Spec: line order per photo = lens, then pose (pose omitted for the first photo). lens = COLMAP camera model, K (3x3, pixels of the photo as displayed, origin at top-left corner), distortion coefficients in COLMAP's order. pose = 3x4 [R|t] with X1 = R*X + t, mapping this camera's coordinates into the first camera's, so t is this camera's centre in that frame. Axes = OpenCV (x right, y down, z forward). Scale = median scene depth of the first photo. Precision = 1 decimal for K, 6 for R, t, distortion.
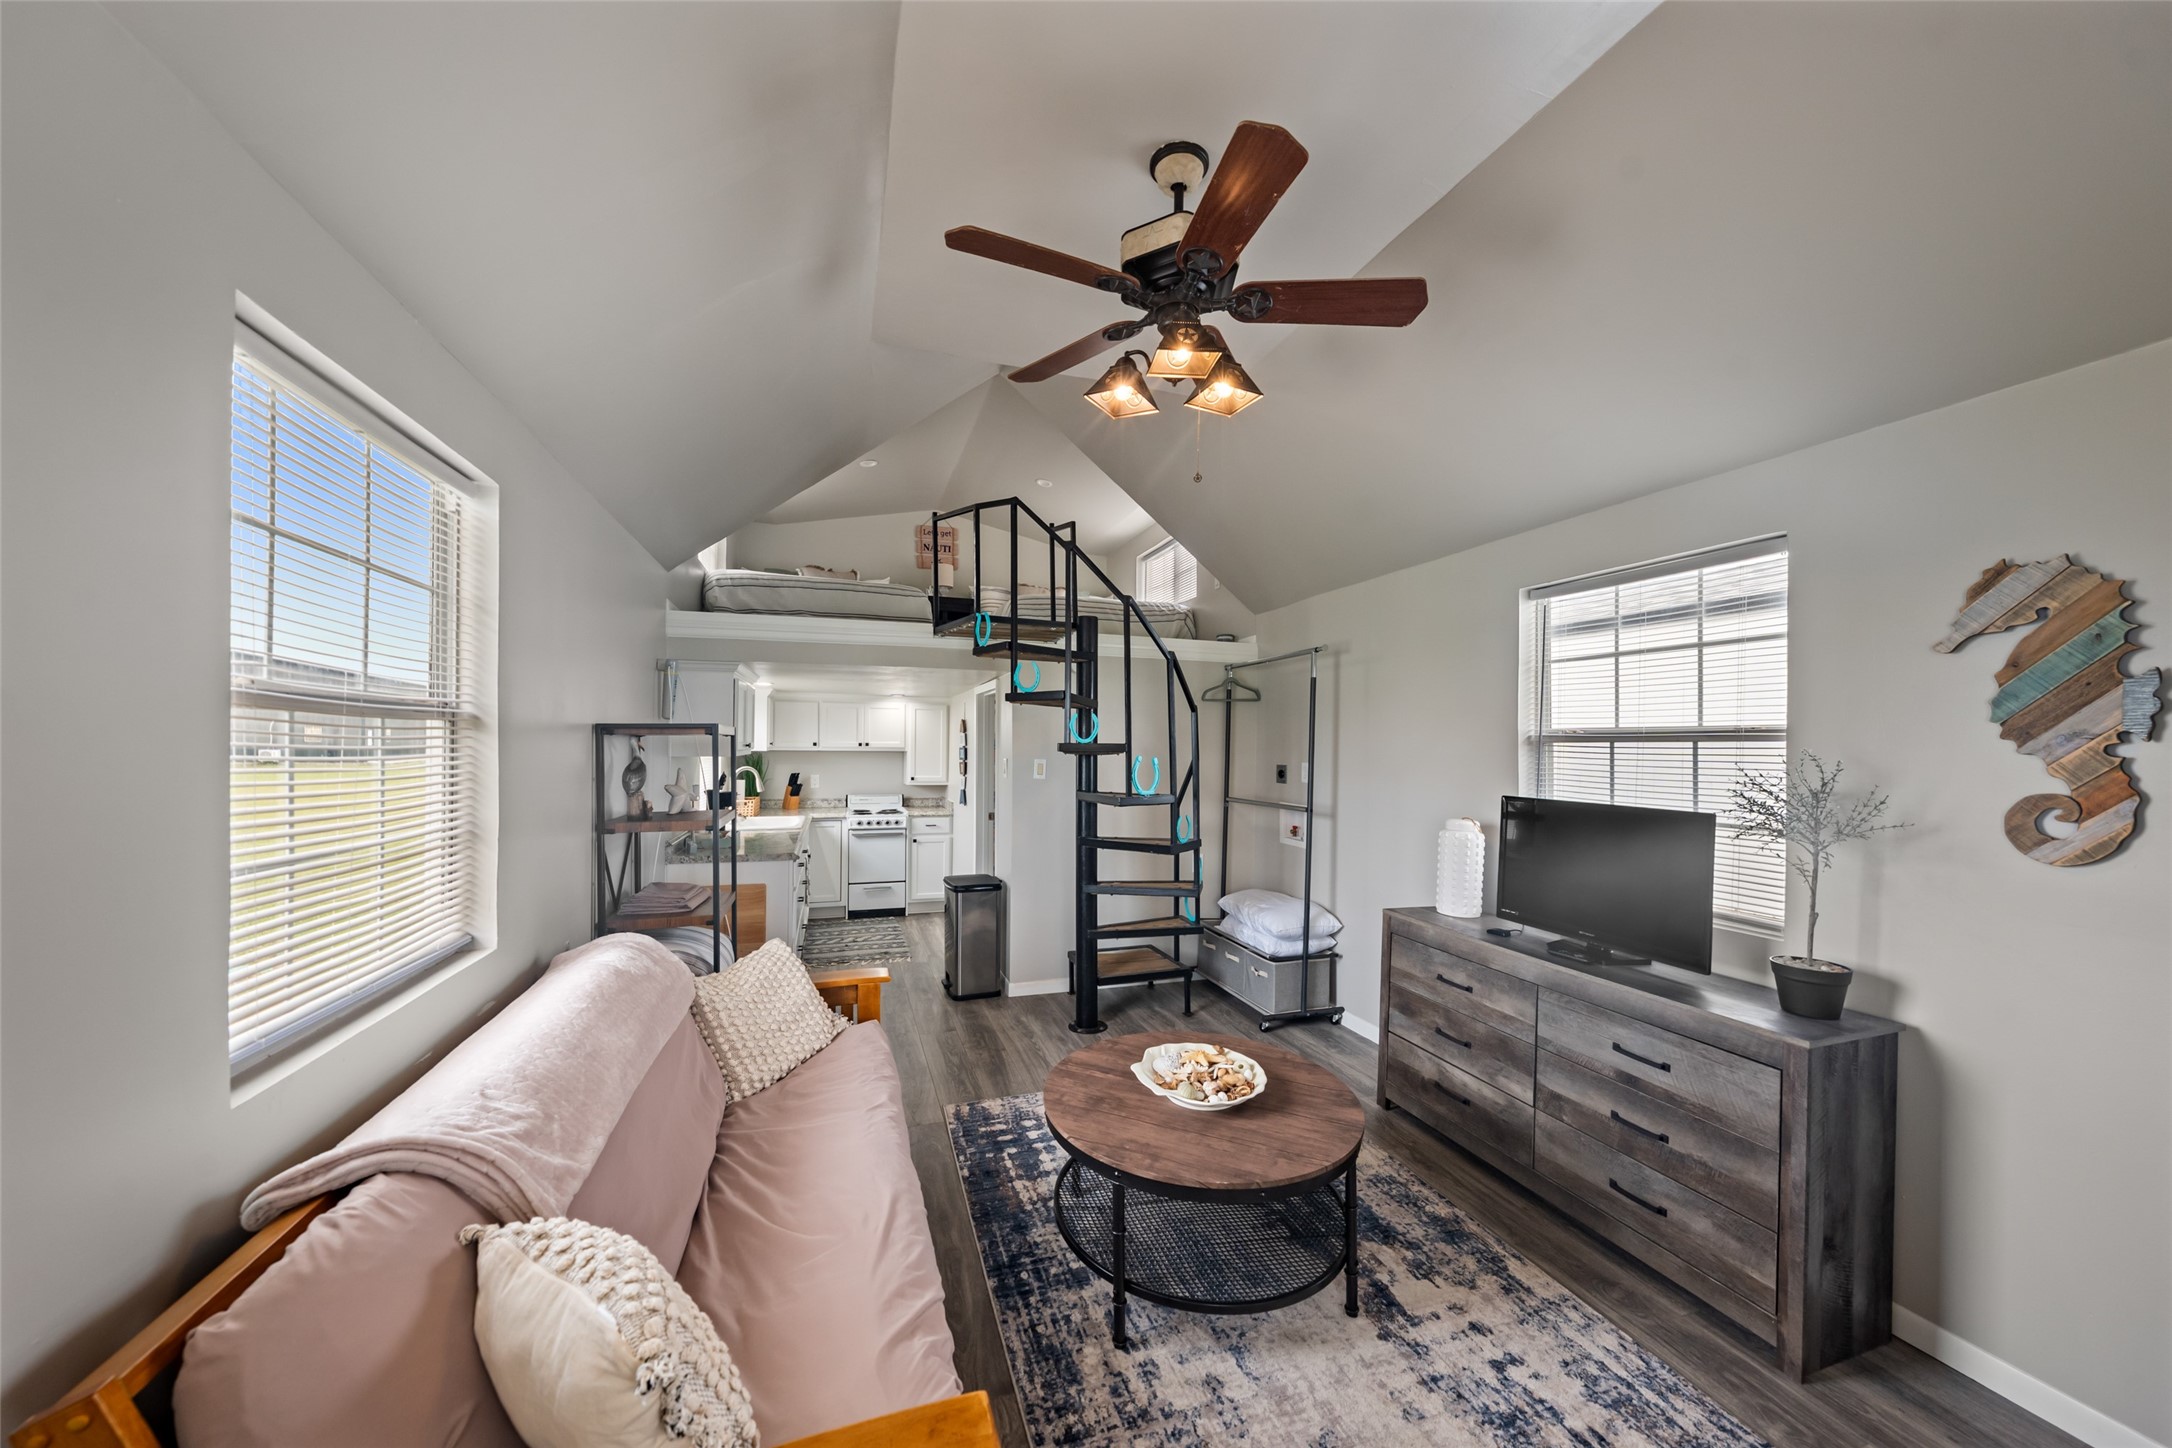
lens RADIAL K [[756.4, 0, 1081.4], [0, 756.4, 744.9], [0, 0, 1]] dist [-0.000773, -0.000115]
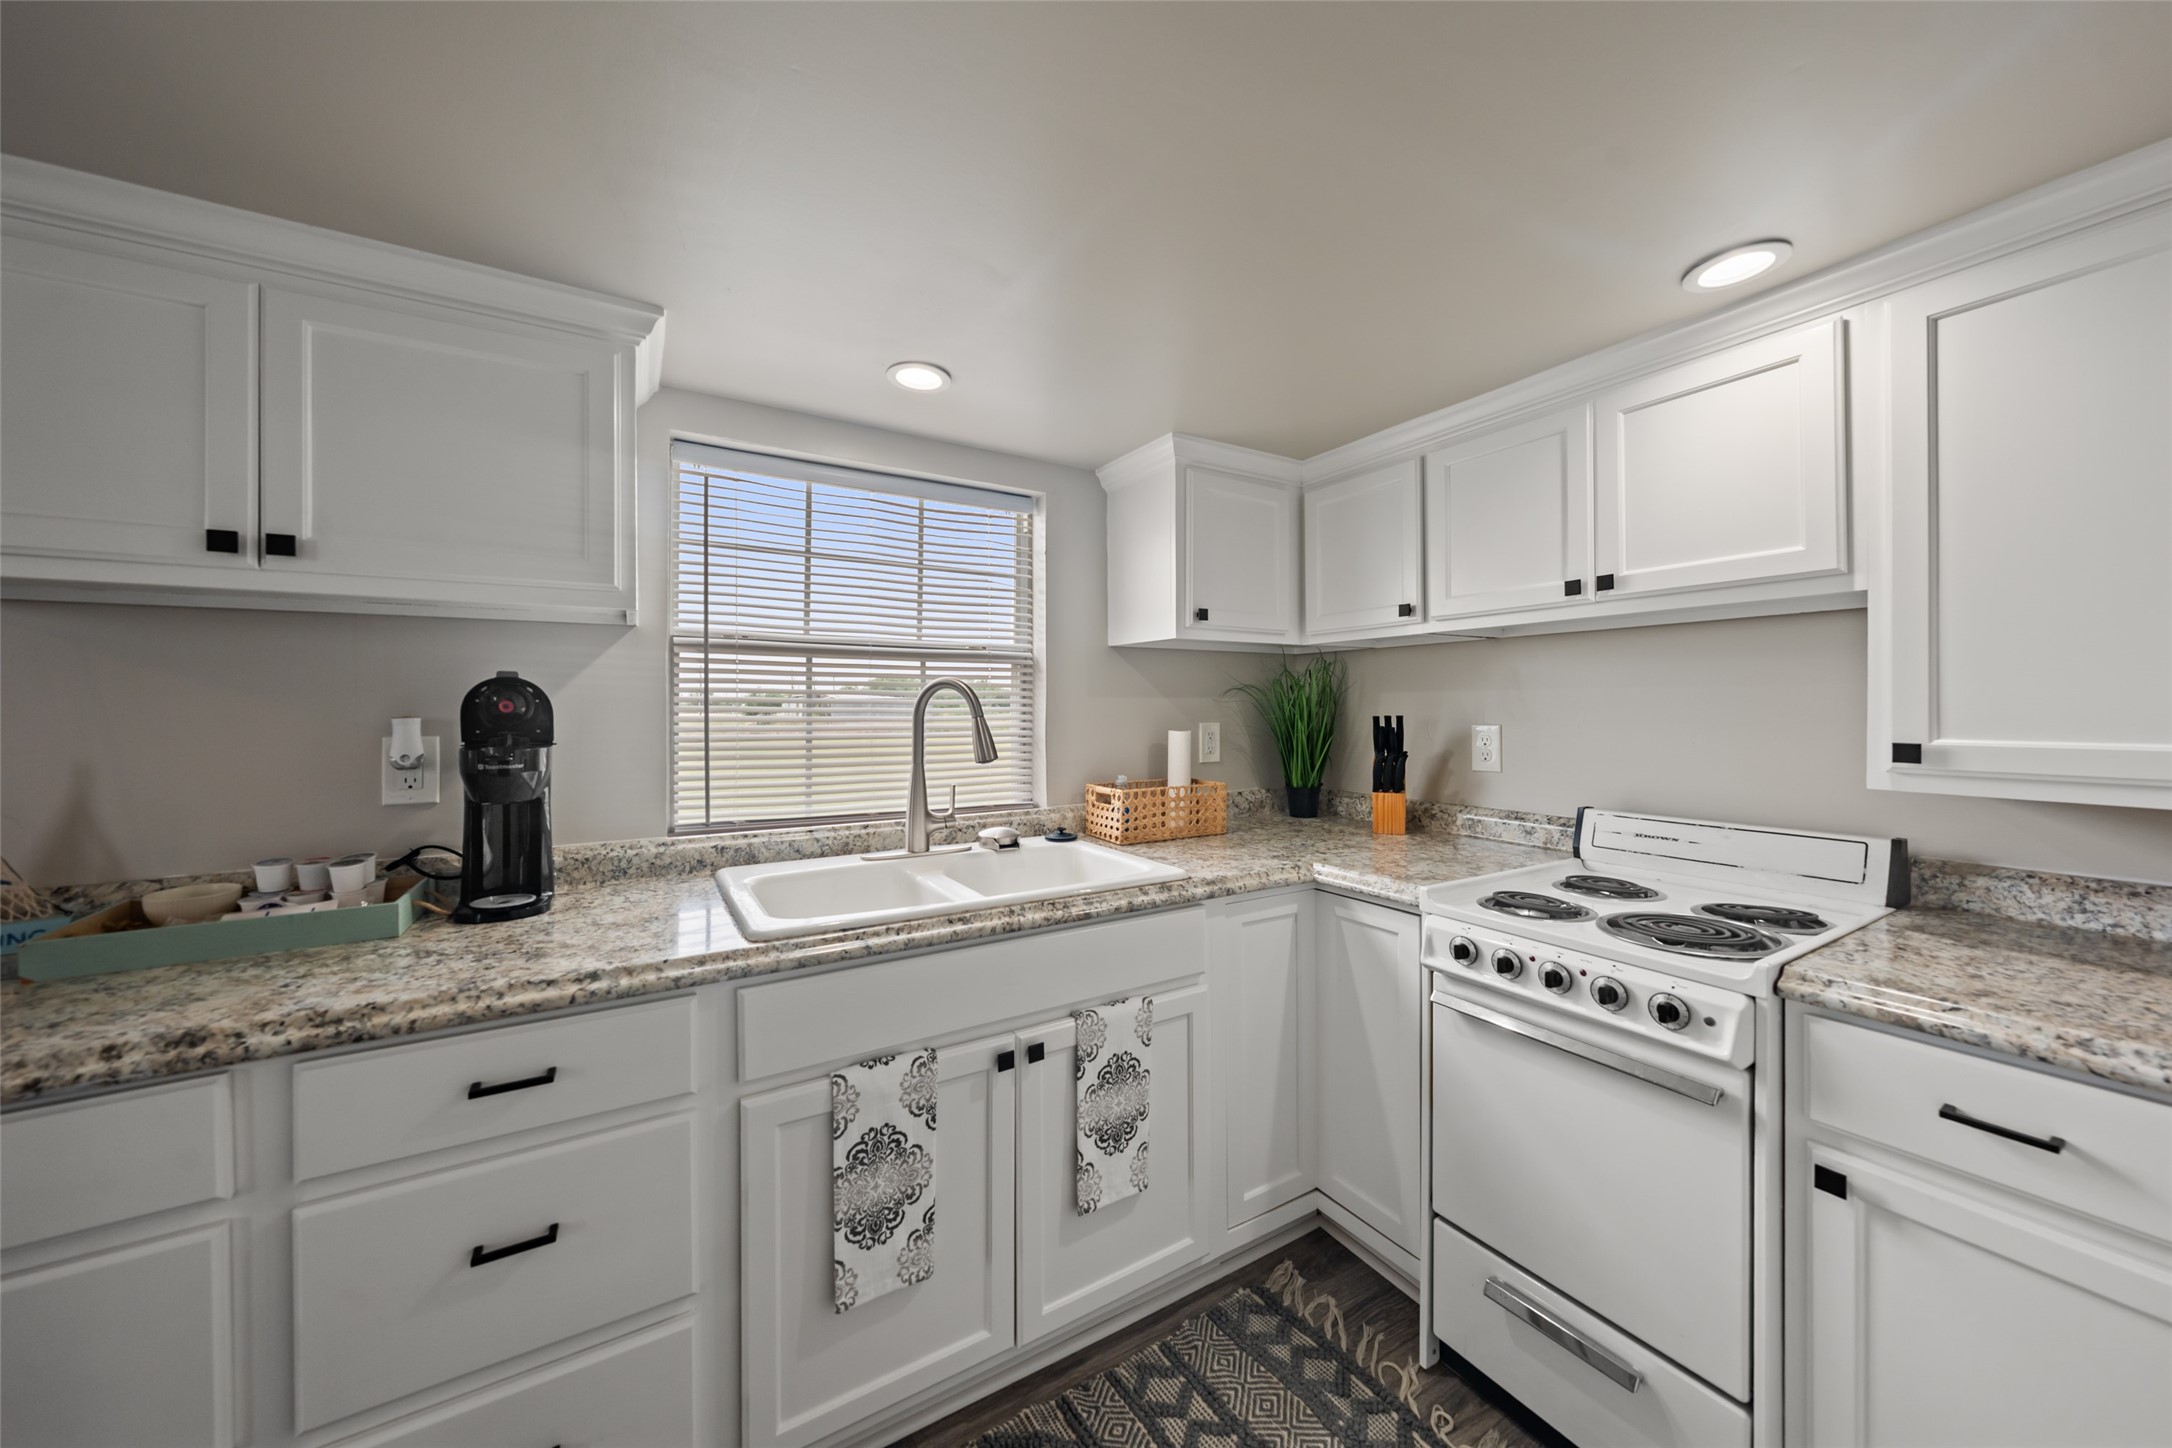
lens RADIAL K [[760.8, 0, 1079.5], [0, 760.8, 709.5], [0, 0, 1]] dist [-0.002412, -0.000173]
pose [[0.227636, -0.006982, -0.973721, -0.289476], [0.001114, 0.999976, -0.006910, 0.096914], [0.973746, 0.000488, 0.227638, 2.152607]]
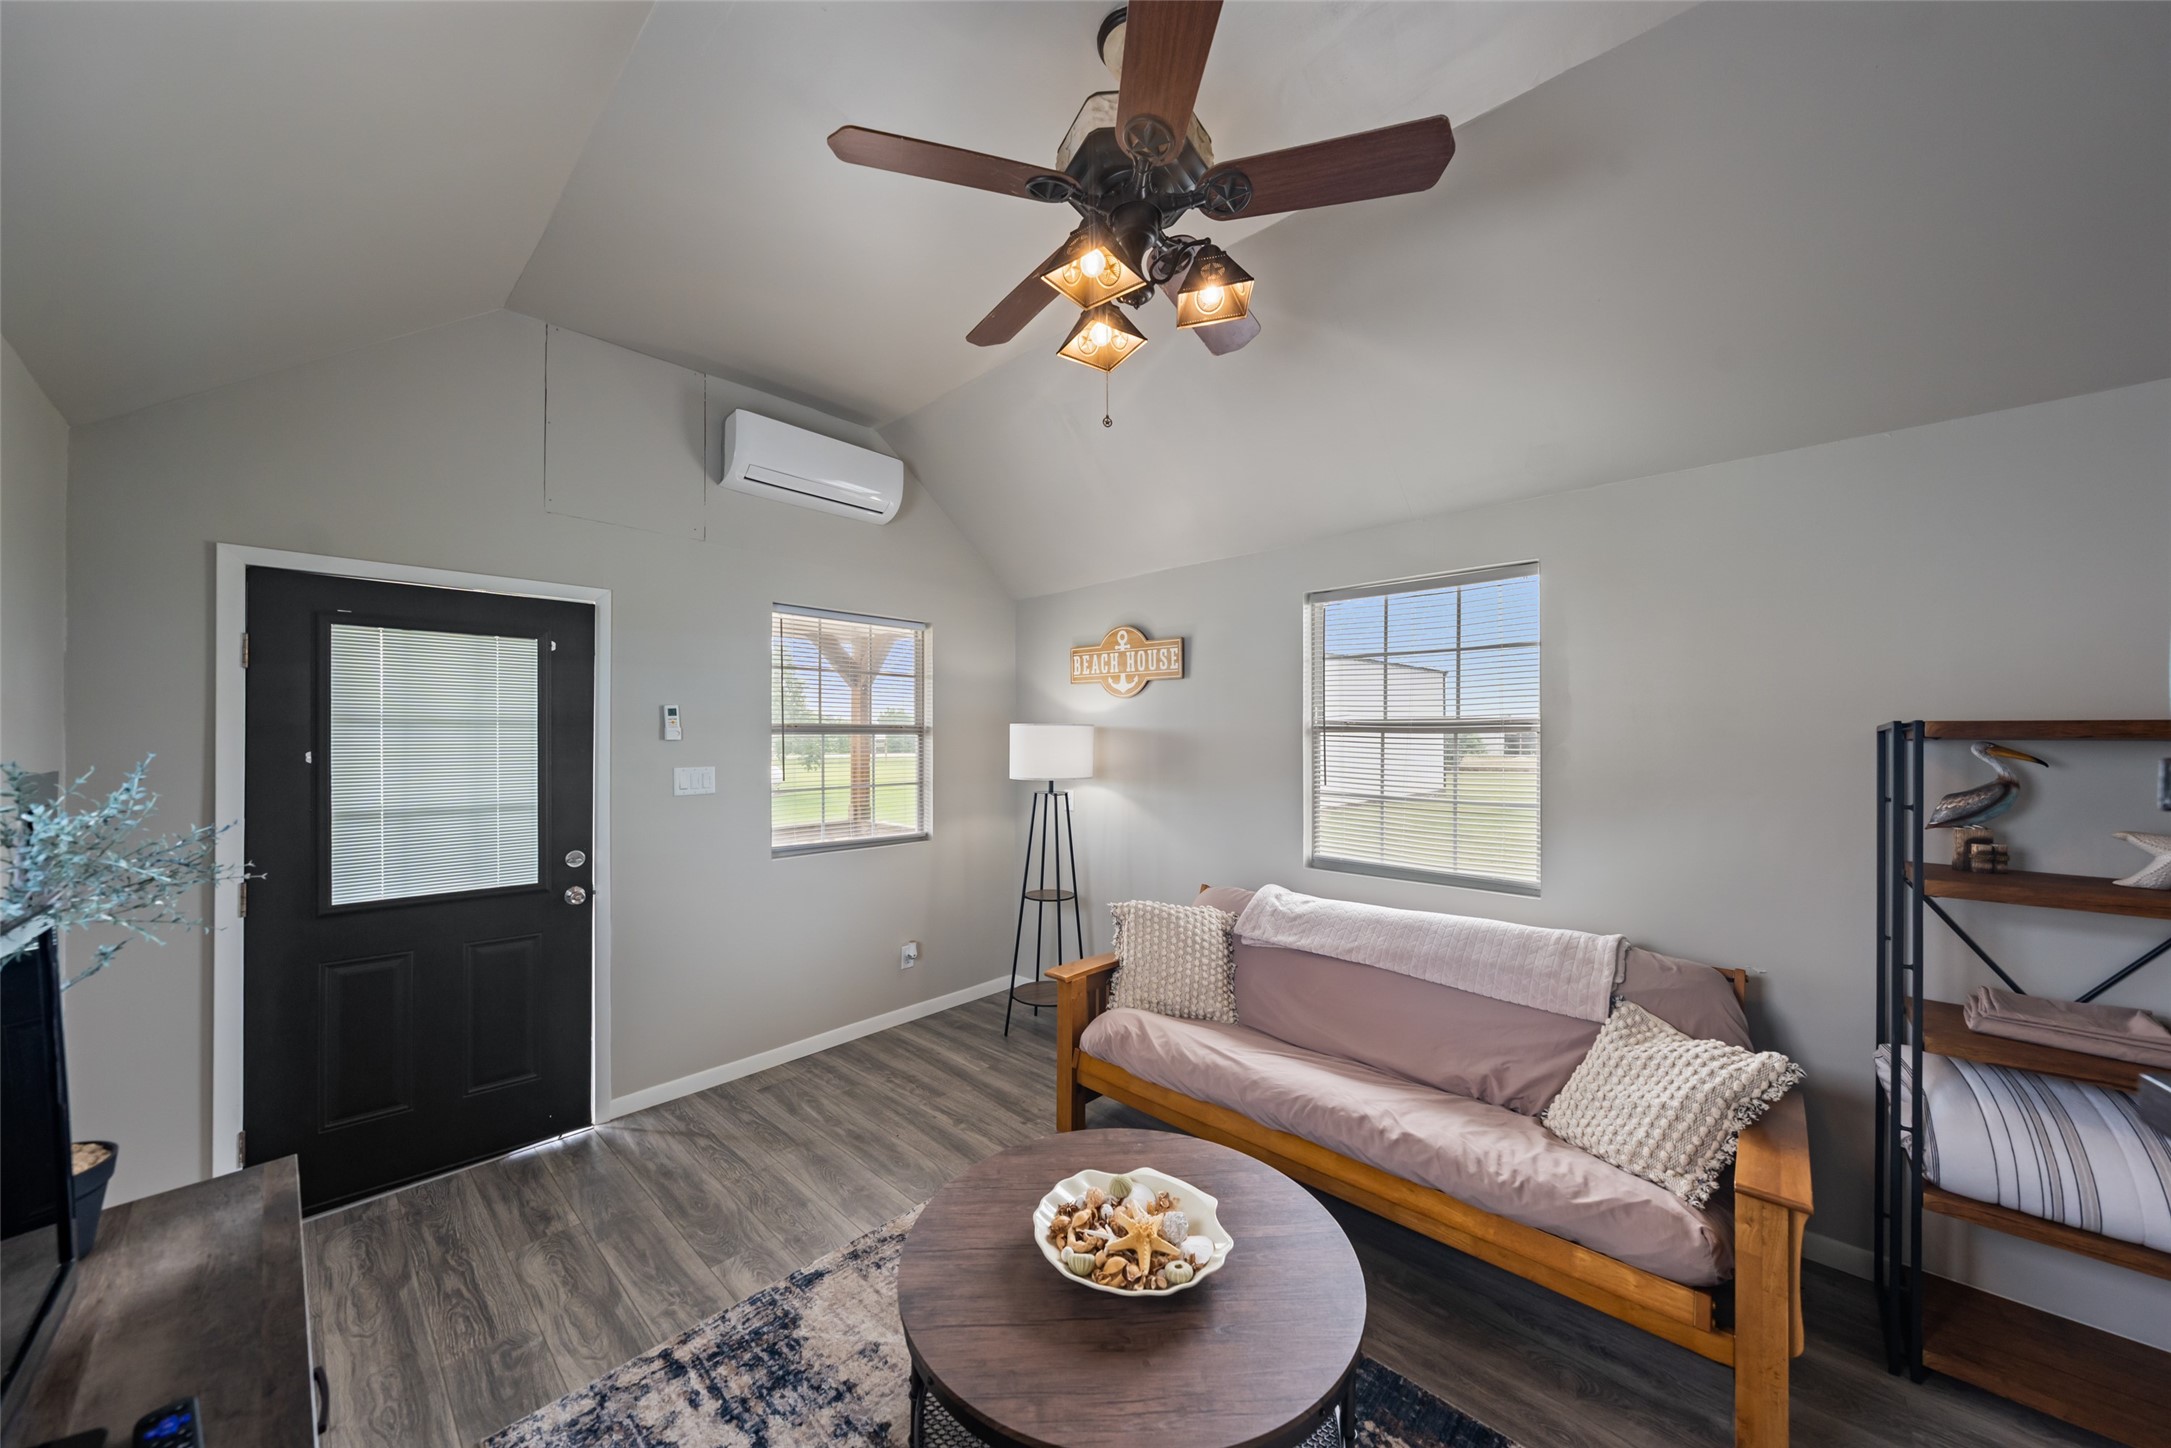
lens RADIAL K [[752.0, 0, 1080.9], [0, 752.0, 727.4], [0, 0, 1]] dist [-0.001833, 0.000435]
pose [[-0.878442, -0.017288, -0.477536, 0.482975], [-0.013000, 0.999840, -0.012284, -0.010470], [0.477672, -0.004583, -0.878526, 1.445586]]
